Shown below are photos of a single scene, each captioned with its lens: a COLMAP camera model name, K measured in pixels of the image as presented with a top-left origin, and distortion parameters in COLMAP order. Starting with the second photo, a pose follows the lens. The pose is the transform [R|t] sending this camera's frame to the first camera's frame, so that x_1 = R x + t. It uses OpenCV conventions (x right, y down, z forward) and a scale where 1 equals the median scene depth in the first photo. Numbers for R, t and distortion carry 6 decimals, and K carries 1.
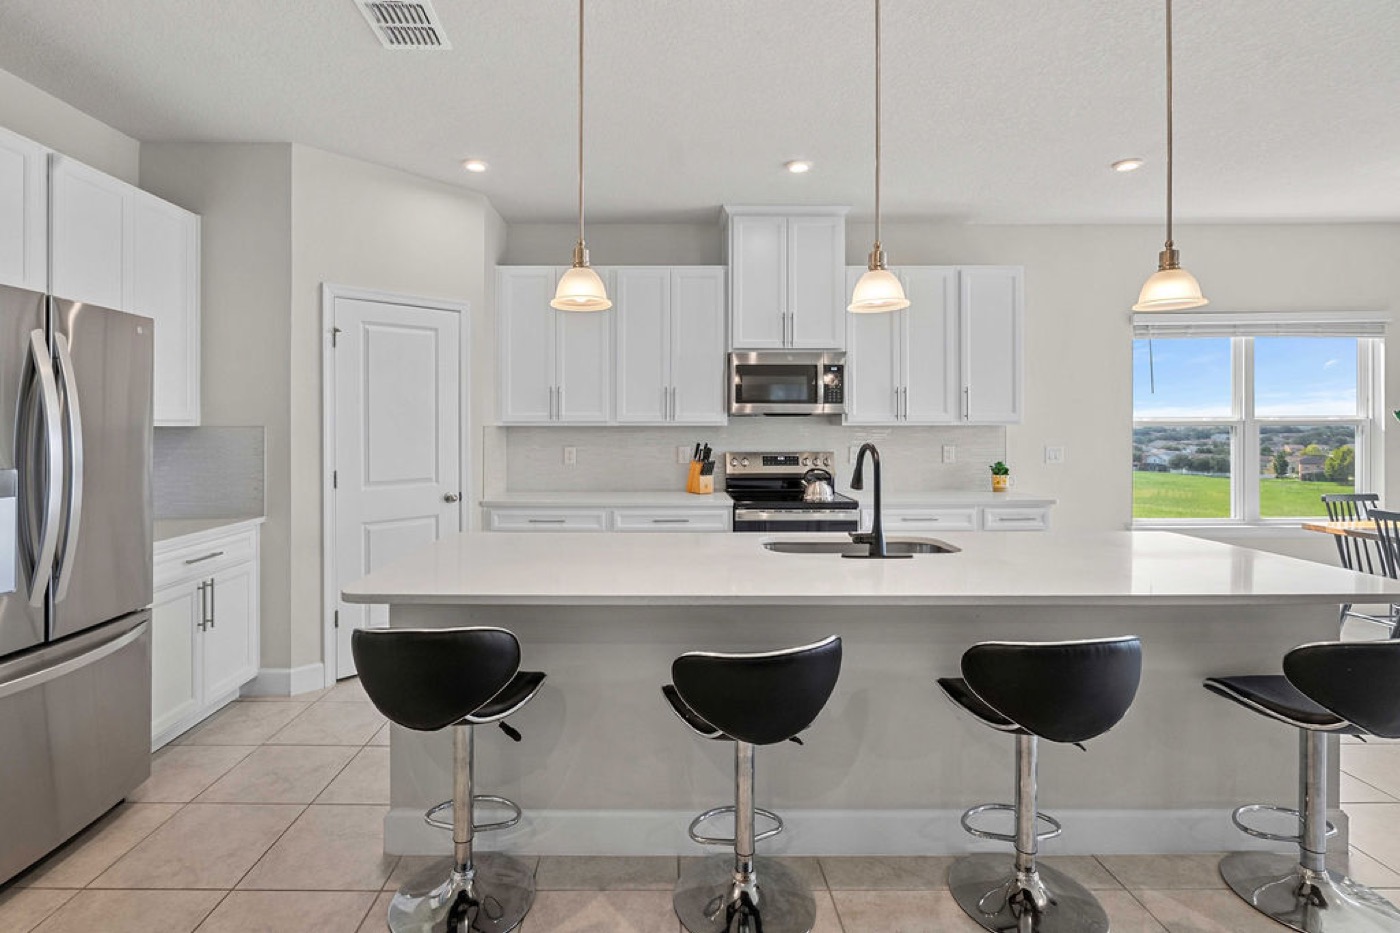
lens RADIAL K [[682.3, 0, 697.6], [0, 682.3, 432.9], [0, 0, 1]] dist [0.003291, -0.000077]
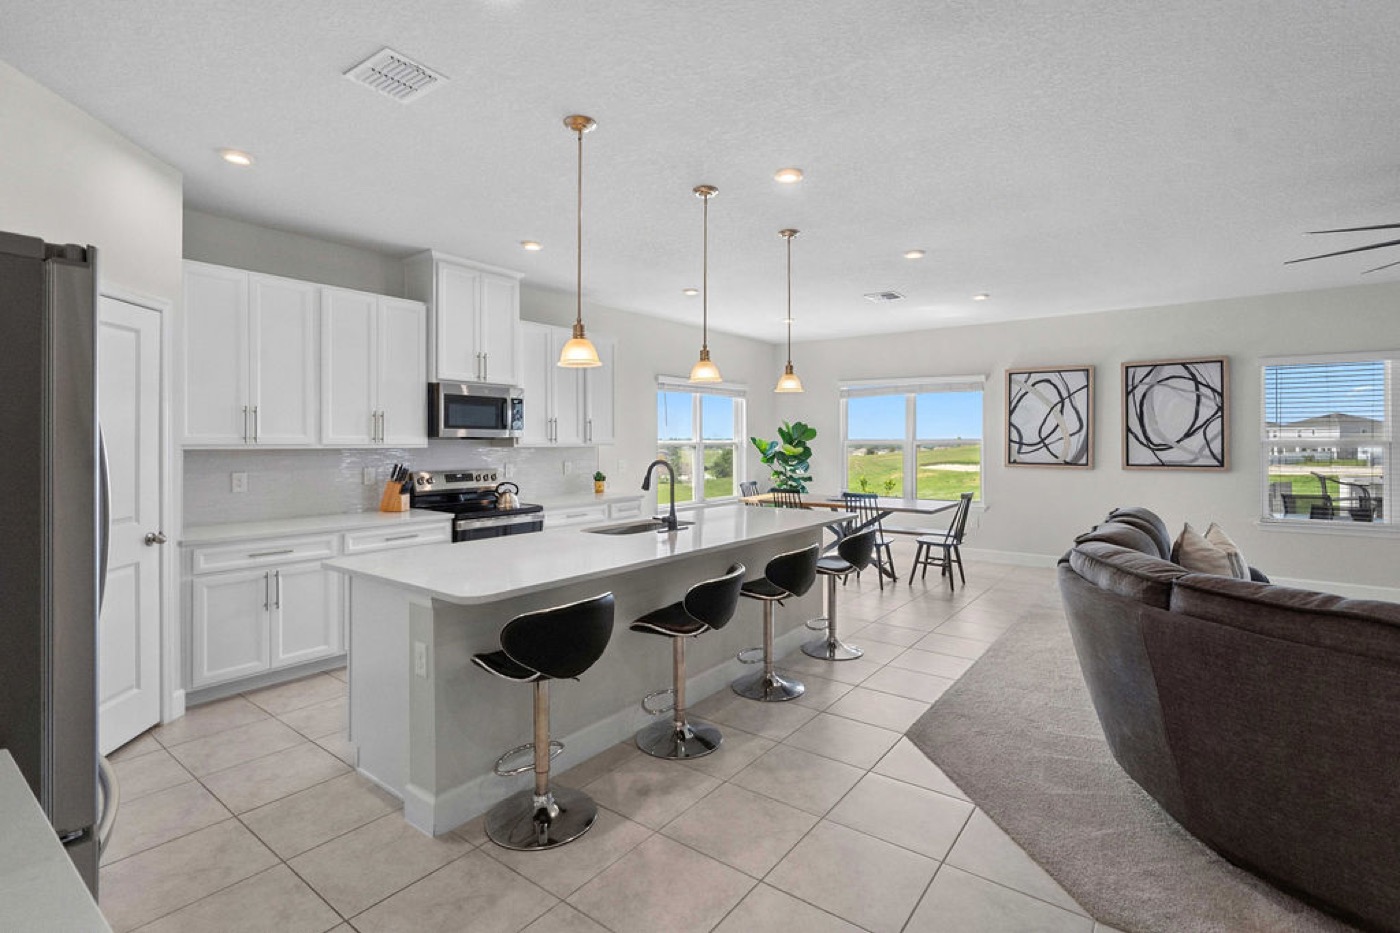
lens RADIAL K [[653.1, 0, 698.8], [0, 653.1, 441.8], [0, 0, 1]] dist [0.001369, -0.000181]
pose [[0.612263, -0.000384, 0.790654, -0.528490], [0.016372, 0.999792, -0.012193, -0.000187], [-0.790485, 0.020409, 0.612141, 0.007564]]
